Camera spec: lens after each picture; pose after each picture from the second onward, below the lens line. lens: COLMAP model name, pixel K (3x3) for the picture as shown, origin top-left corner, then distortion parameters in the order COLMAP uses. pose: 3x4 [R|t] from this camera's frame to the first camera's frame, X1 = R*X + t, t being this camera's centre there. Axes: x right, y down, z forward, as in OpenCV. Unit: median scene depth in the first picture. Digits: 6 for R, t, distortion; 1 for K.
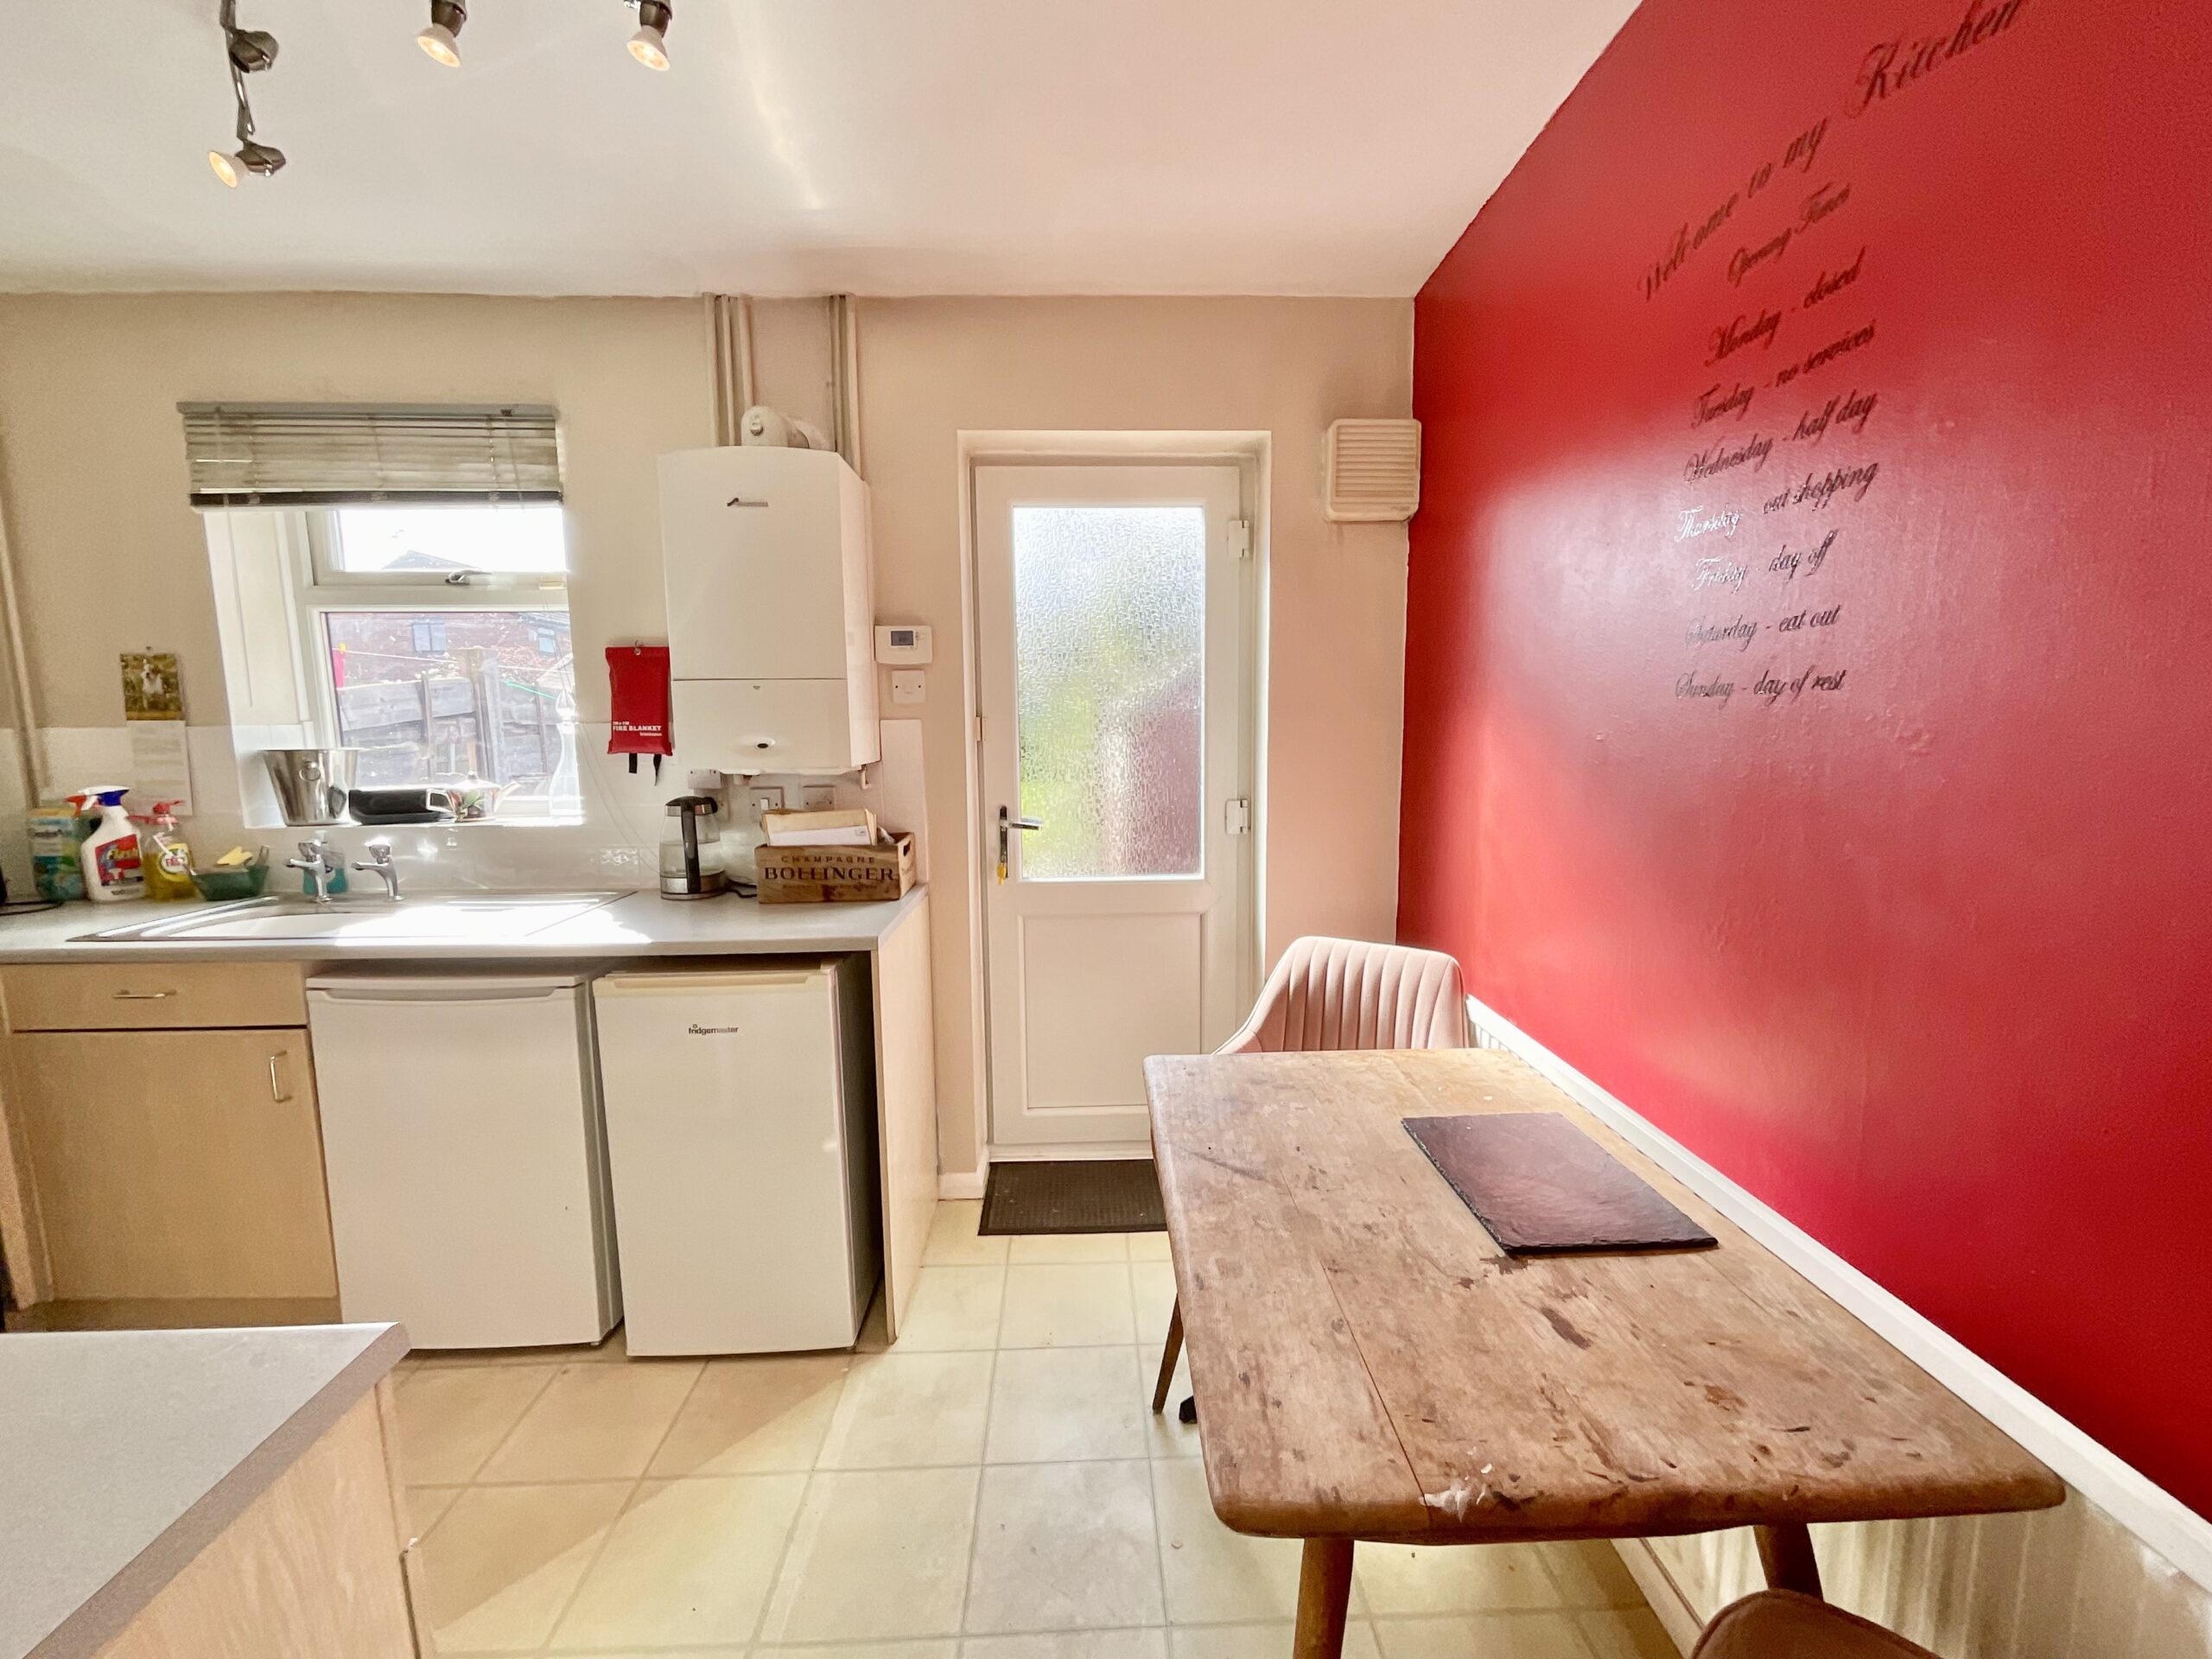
lens RADIAL K [[893.4, 0, 1106.0], [0, 893.4, 829.5], [0, 0, 1]] dist [0.001648, -0.003192]
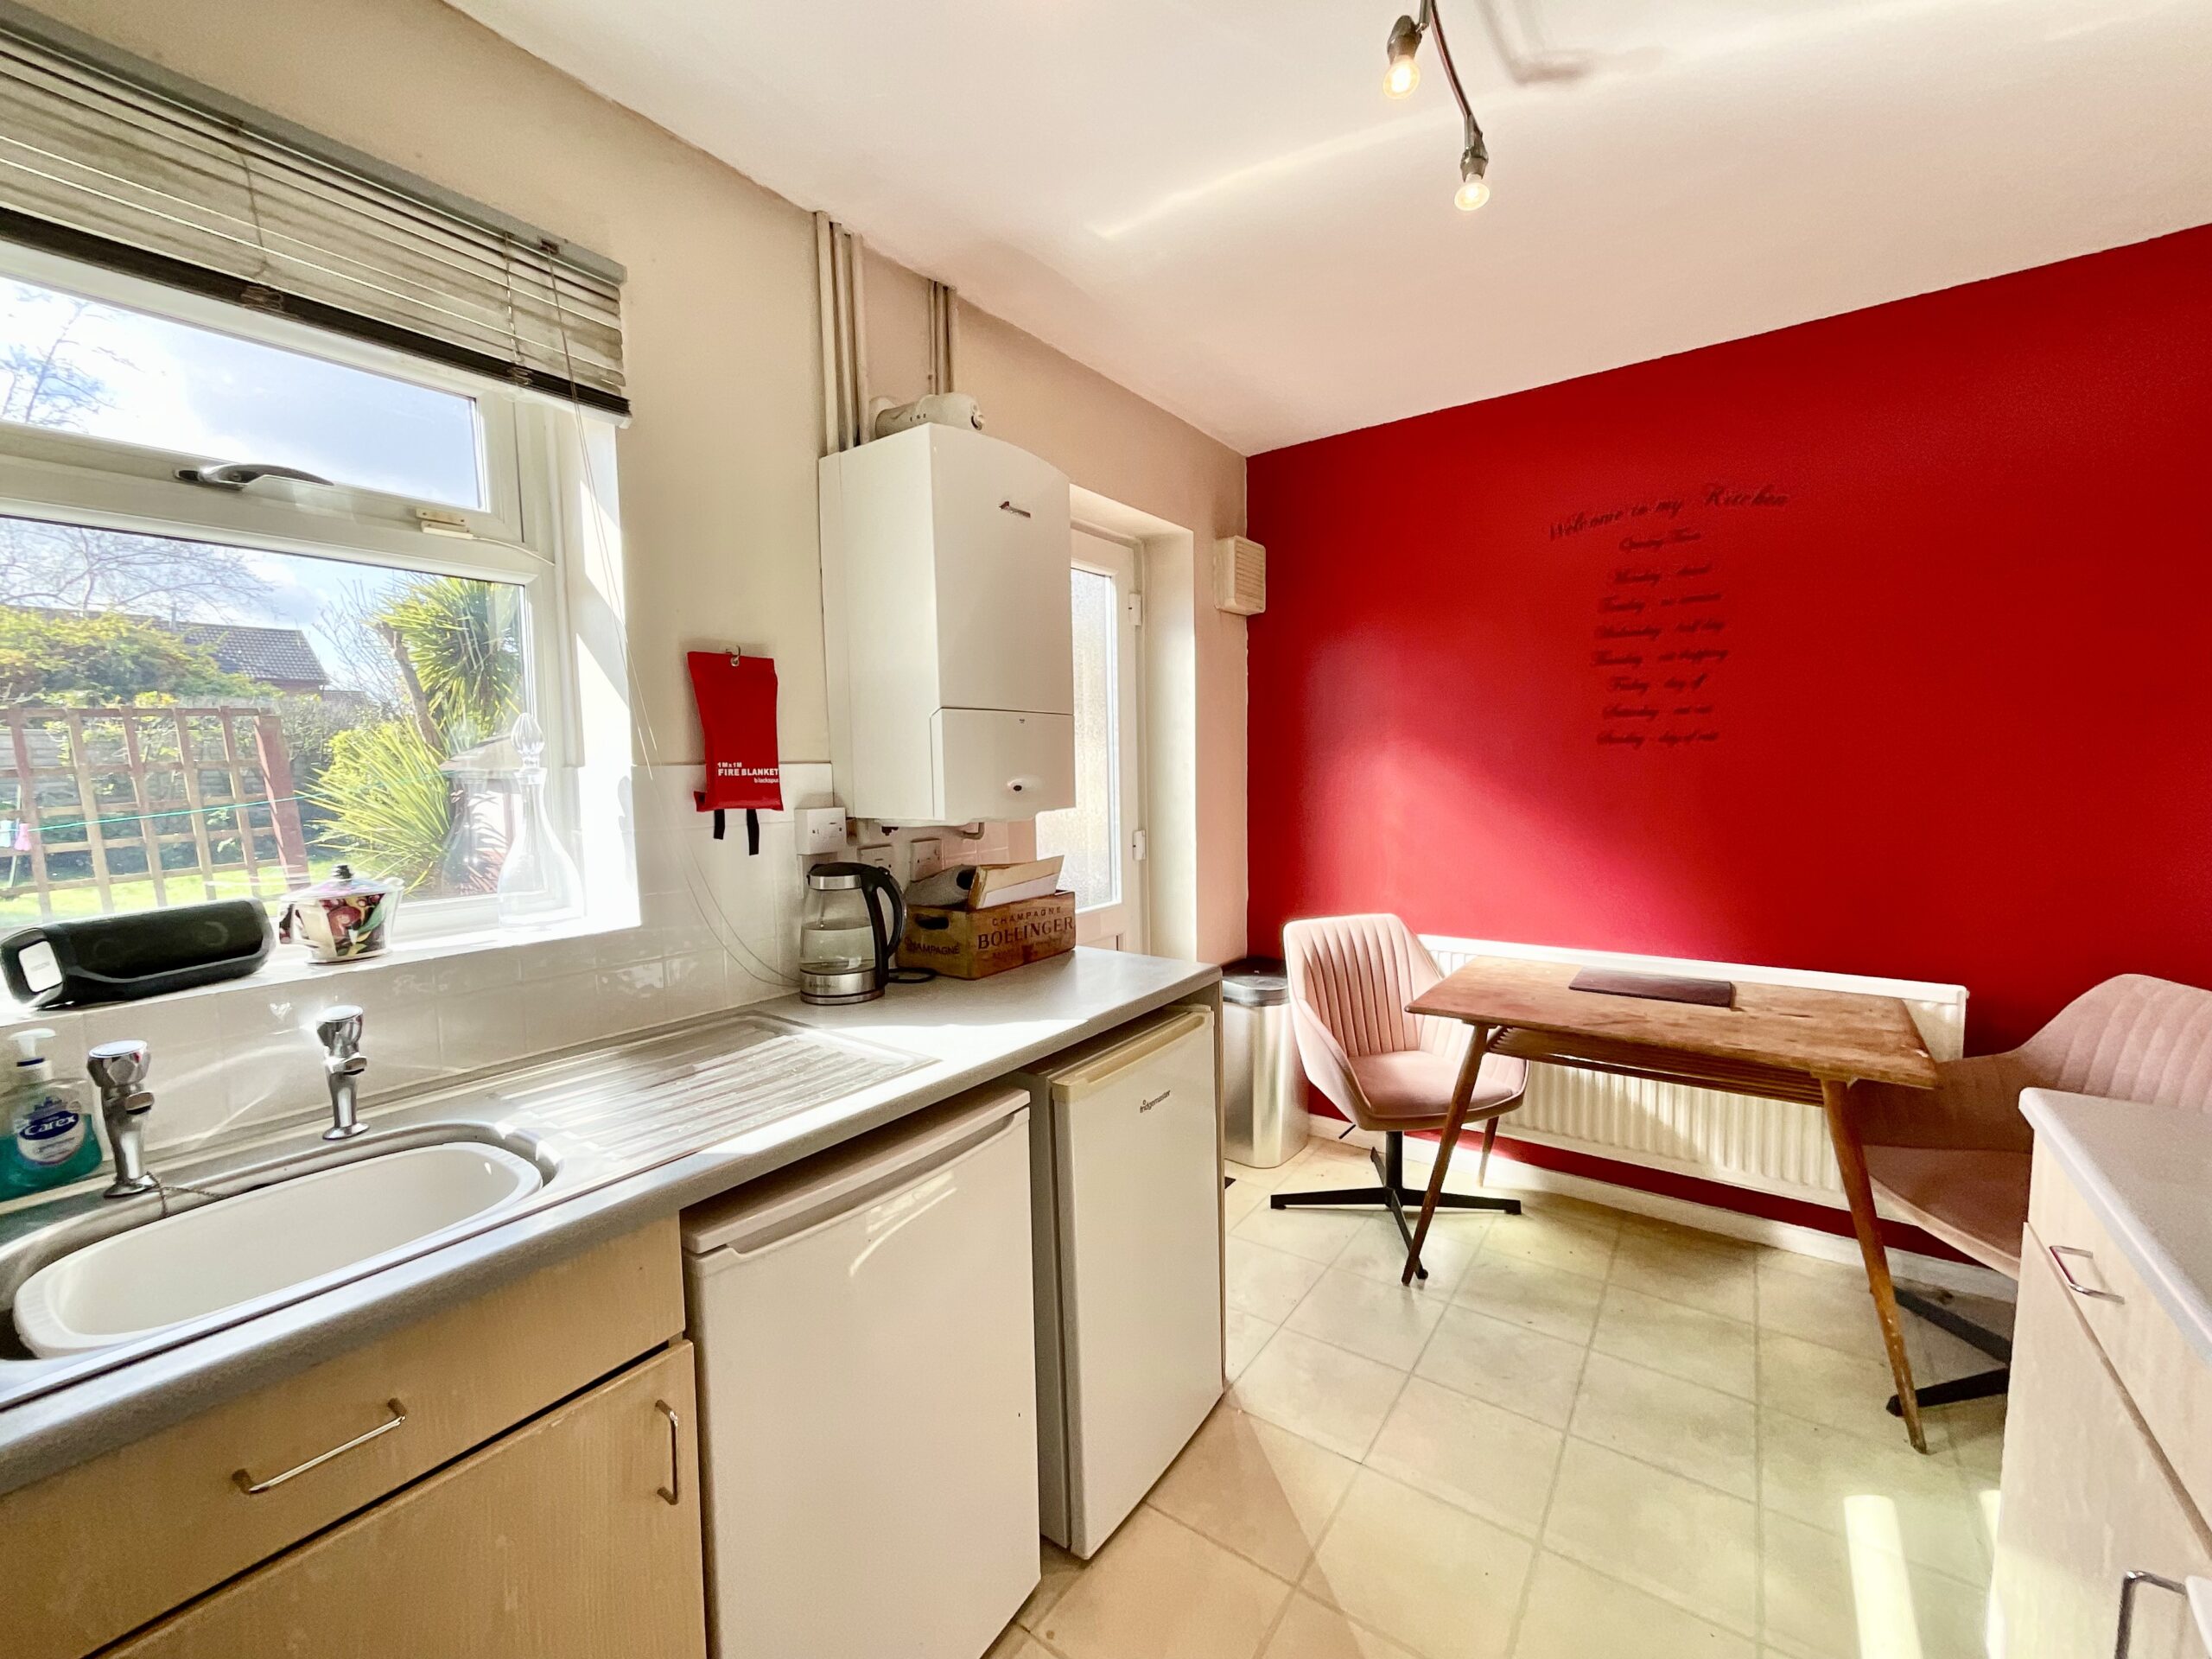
lens RADIAL K [[893.4, 0, 1106.0], [0, 893.4, 829.5], [0, 0, 1]] dist [0.001648, -0.003192]
pose [[0.608590, -0.060260, 0.791194, -0.938481], [0.109219, 0.993983, -0.008307, -0.034793], [-0.785932, 0.091469, 0.611509, 0.379874]]
